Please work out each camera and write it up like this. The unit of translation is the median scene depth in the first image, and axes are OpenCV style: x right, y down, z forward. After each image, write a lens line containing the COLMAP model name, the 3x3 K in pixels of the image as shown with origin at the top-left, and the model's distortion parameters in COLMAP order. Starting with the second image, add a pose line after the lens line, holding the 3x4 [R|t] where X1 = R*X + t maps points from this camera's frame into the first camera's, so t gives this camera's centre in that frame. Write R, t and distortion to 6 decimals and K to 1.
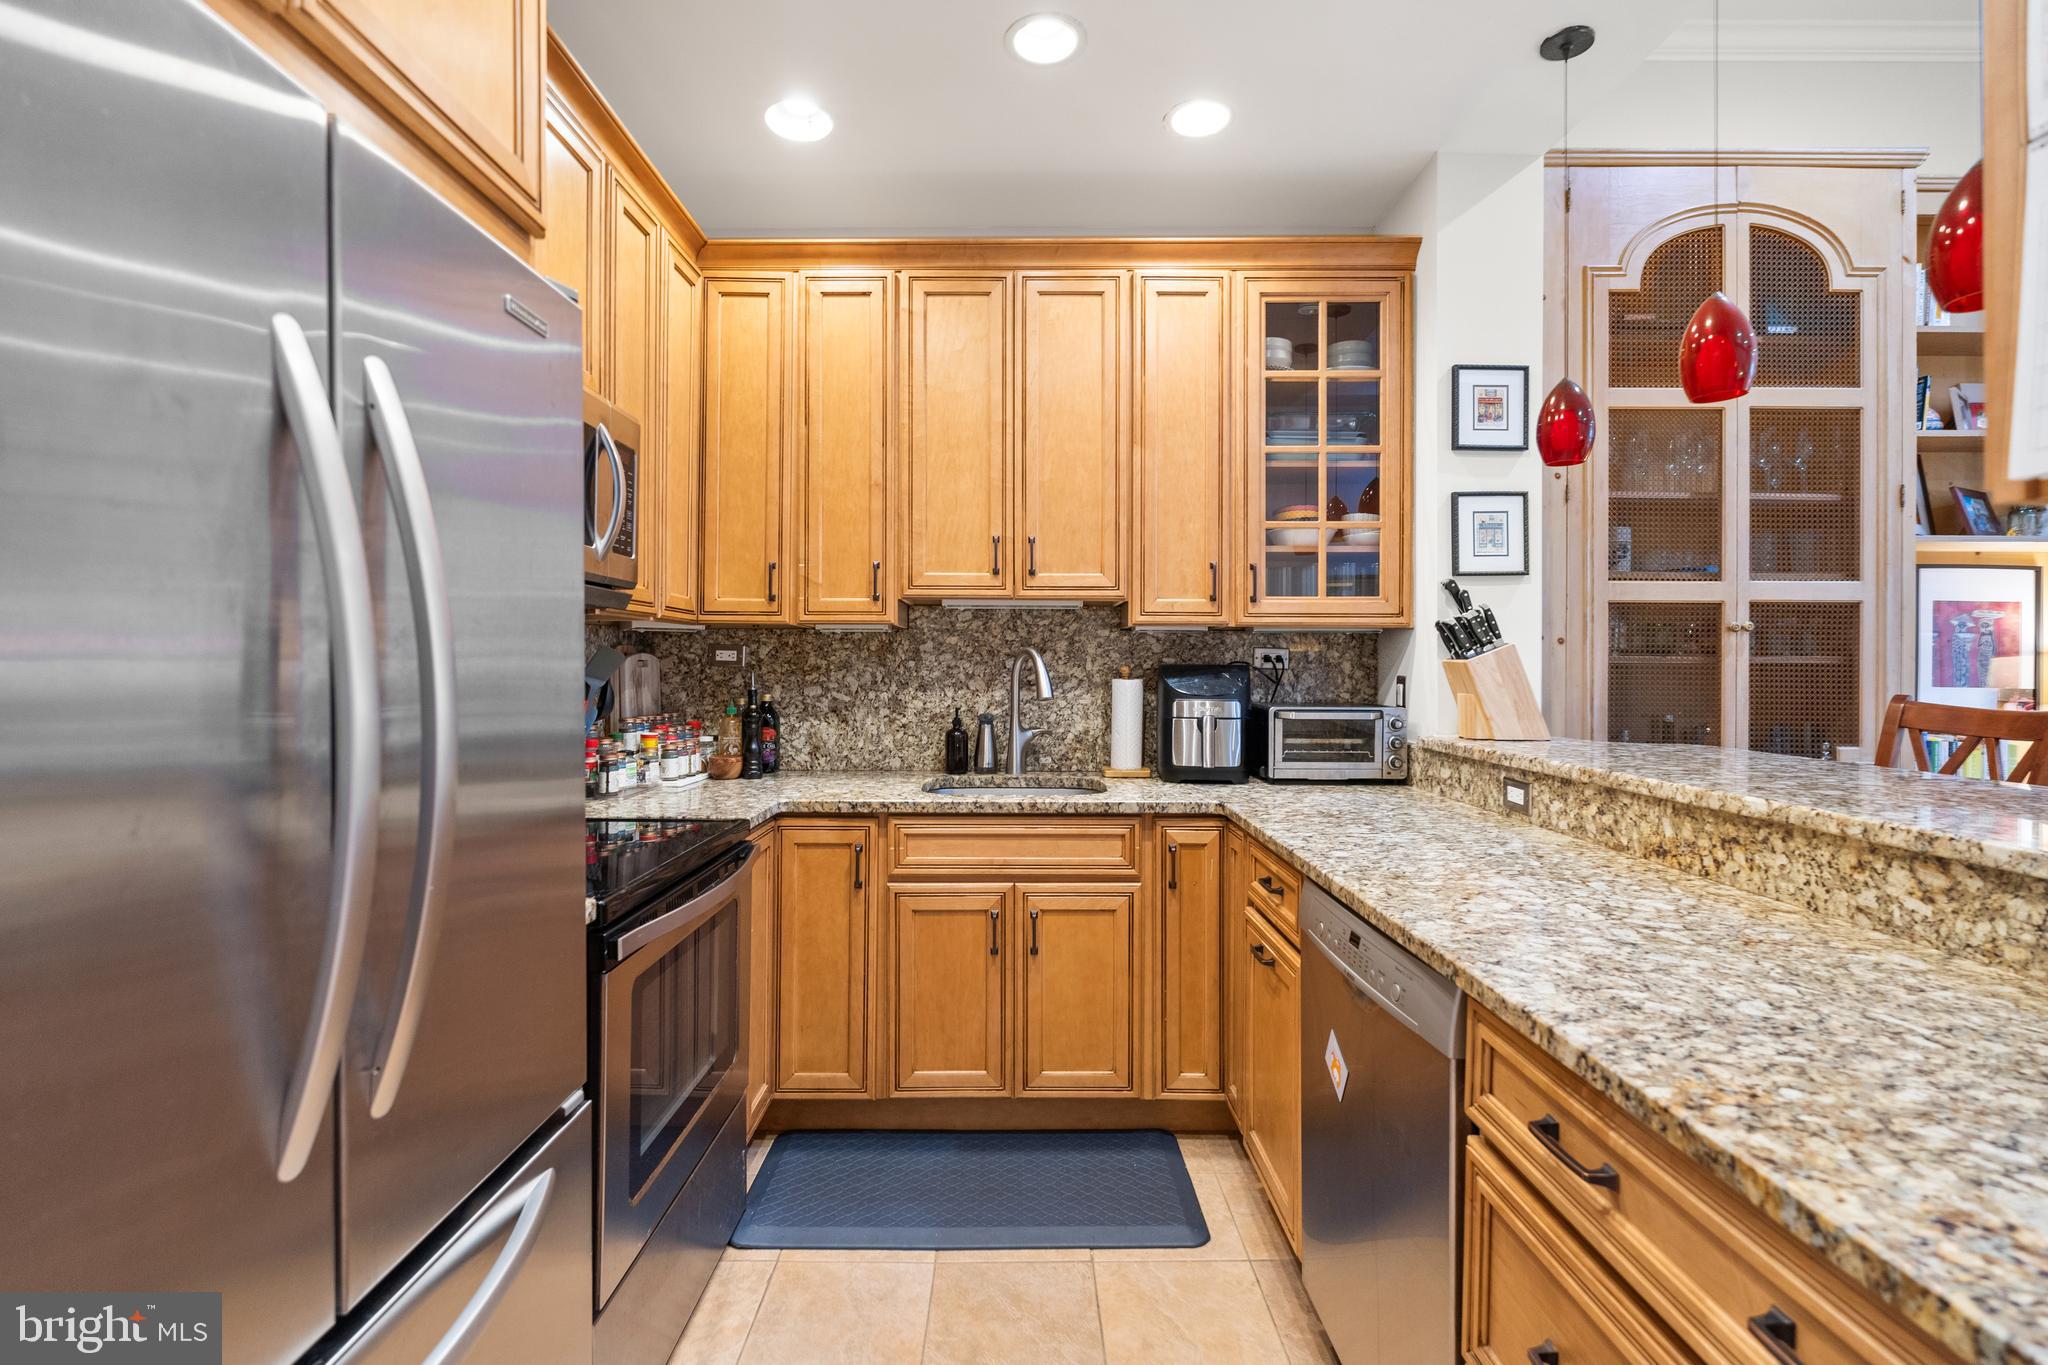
lens RADIAL K [[923.5, 0, 1018.9], [0, 923.5, 665.8], [0, 0, 1]] dist [-0.003402, 0.001882]
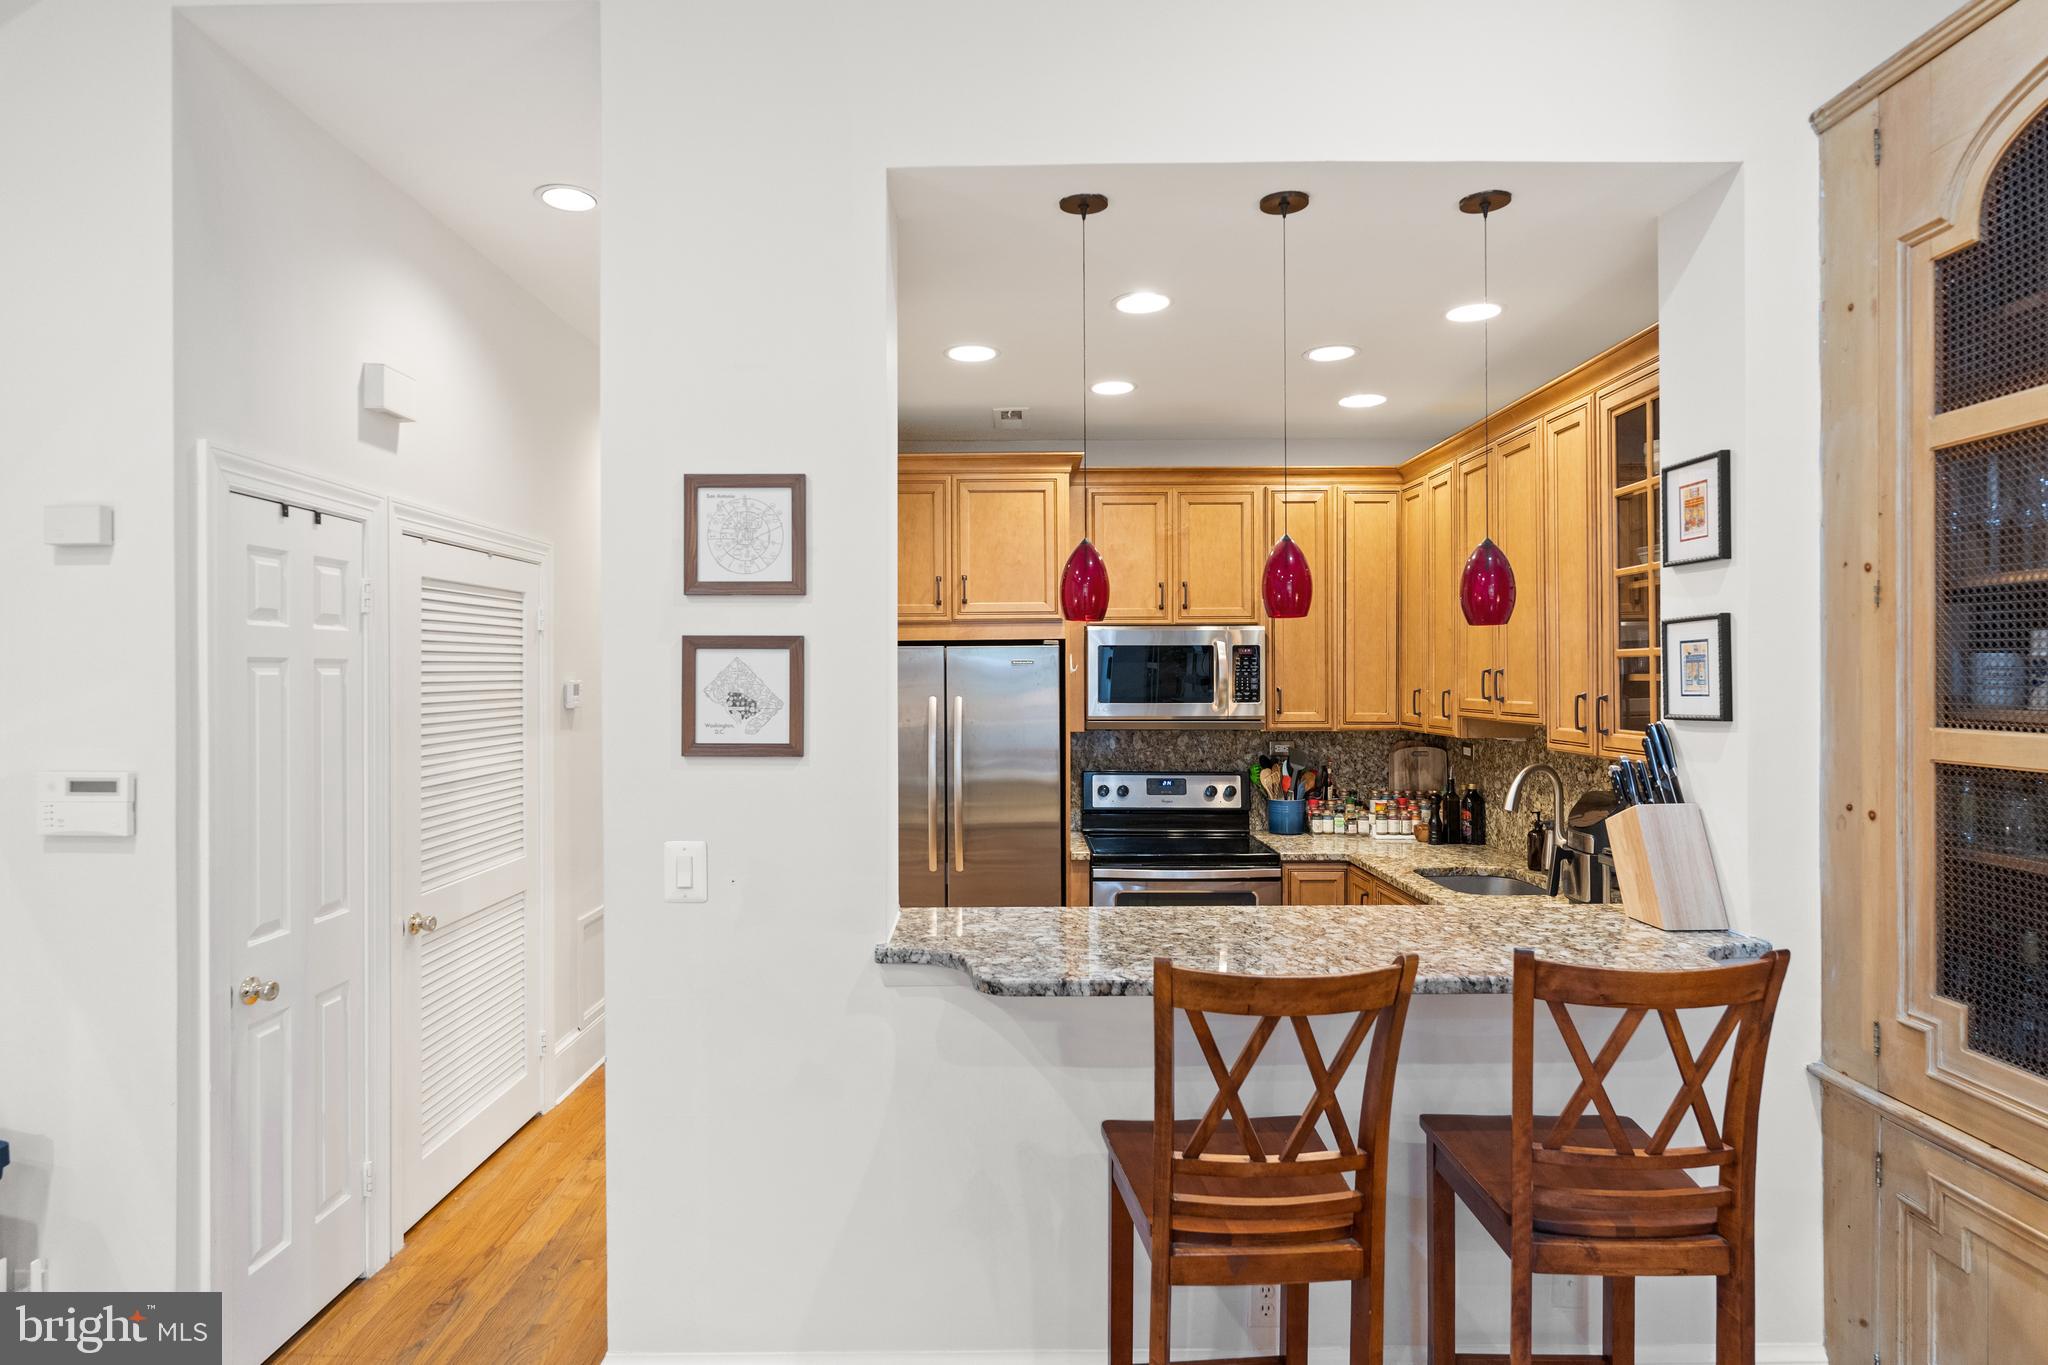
lens RADIAL K [[1107.9, 0, 1006.7], [0, 1107.9, 672.9], [0, 0, 1]] dist [-0.001233, 0.000689]
pose [[-0.005321, -0.007017, -0.999961, 1.575774], [0.007474, 0.999947, -0.007056, -0.145353], [0.999958, -0.007512, -0.005268, 0.430688]]
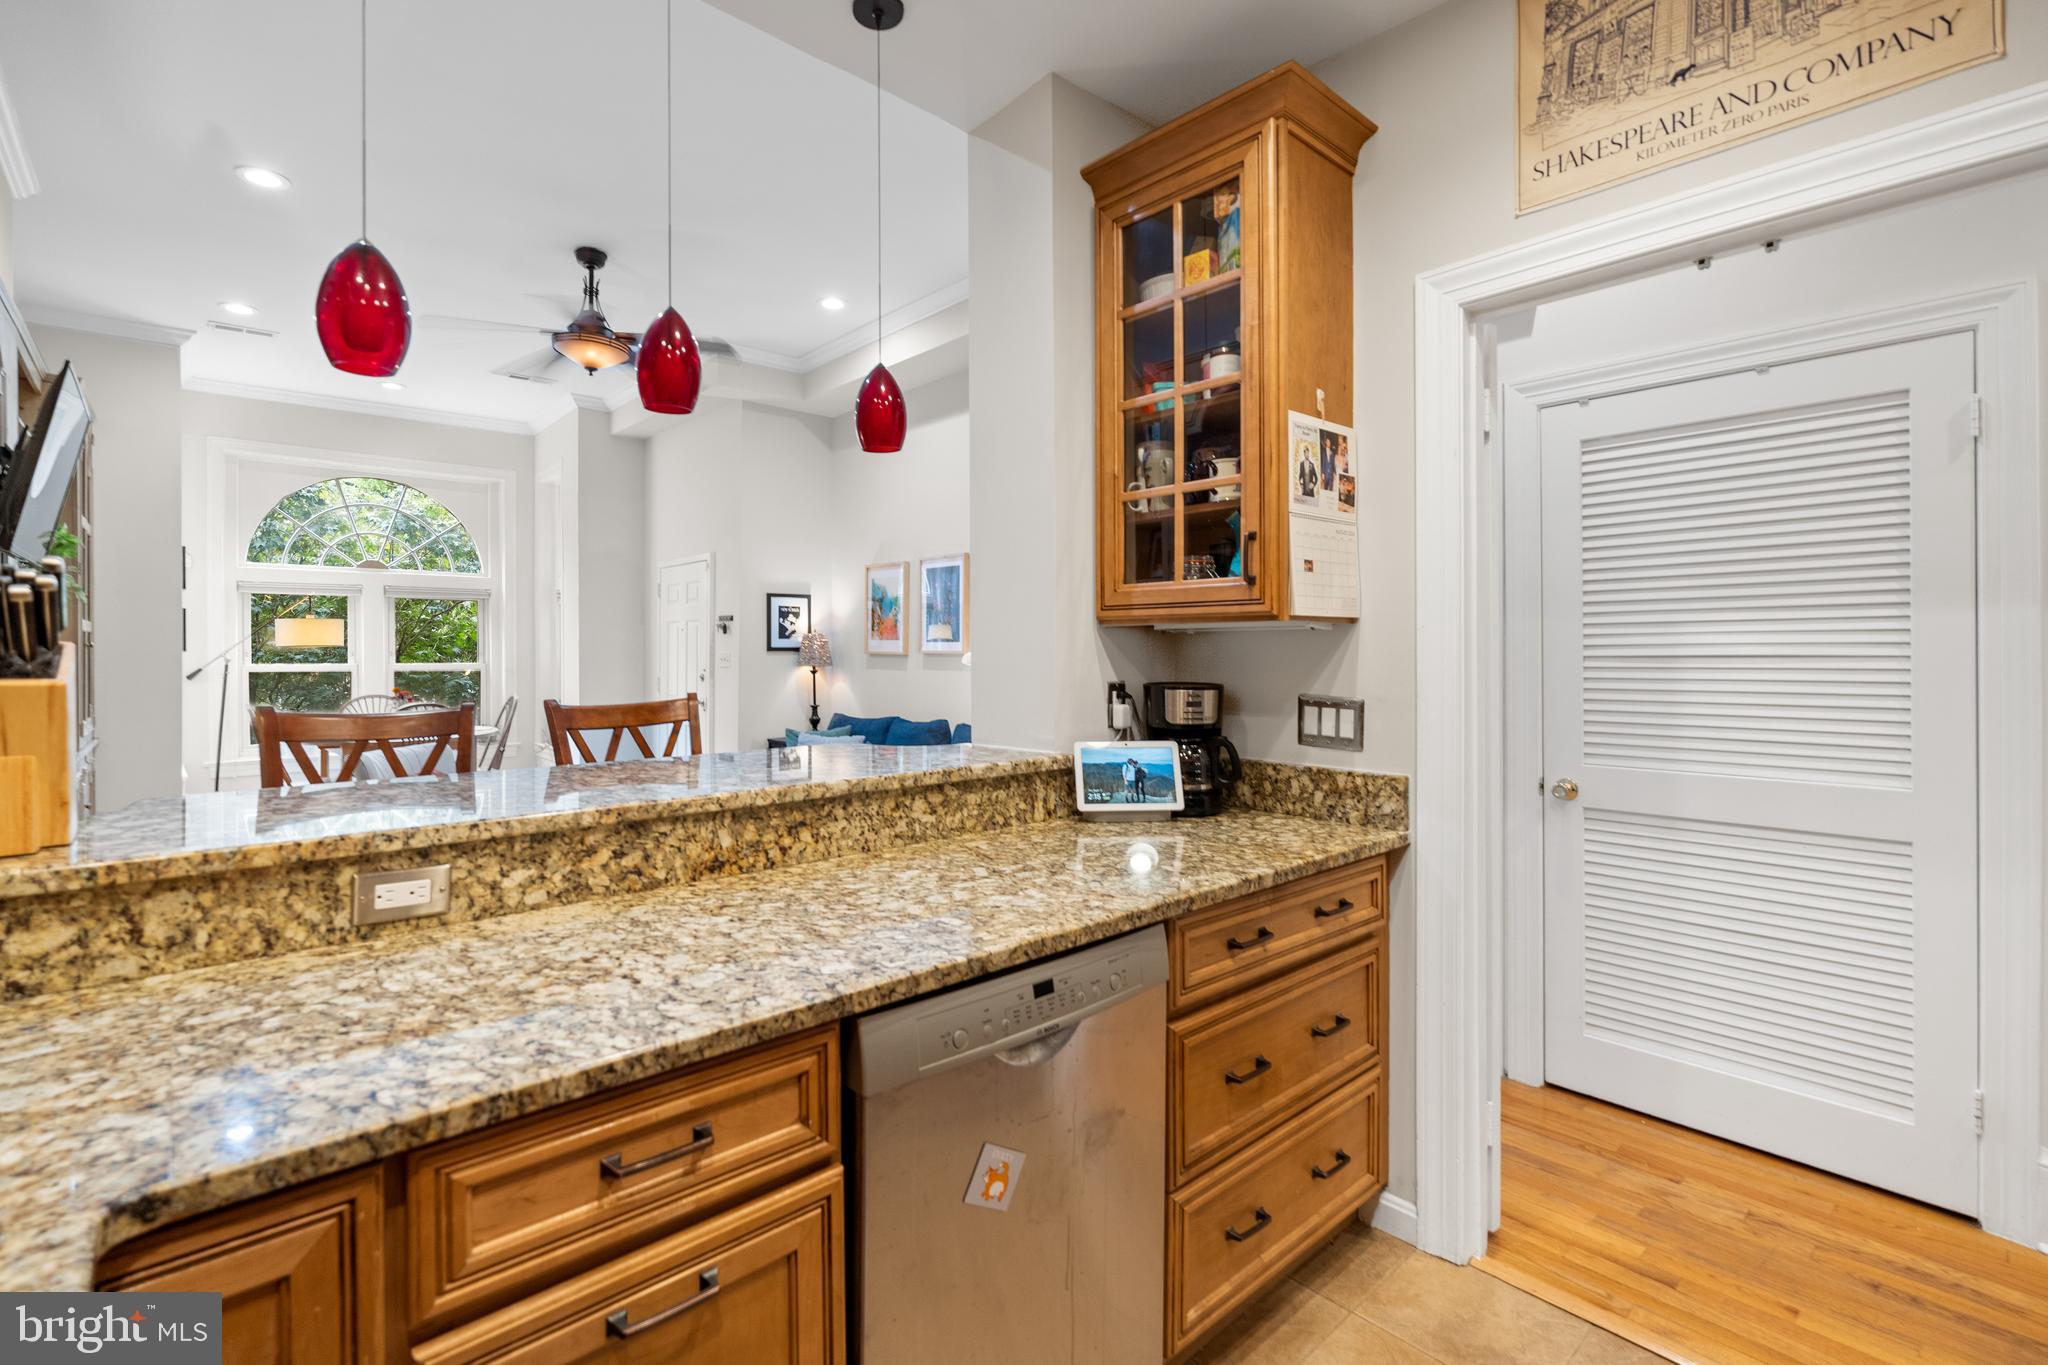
lens RADIAL K [[923.5, 0, 1003.1], [0, 923.5, 636.1], [0, 0, 1]] dist [-0.003402, 0.001882]
pose [[-0.665246, 0.009855, 0.746559, -0.169809], [0.000559, 0.999919, -0.012701, -0.021691], [-0.746624, -0.008032, -0.665198, 0.967604]]
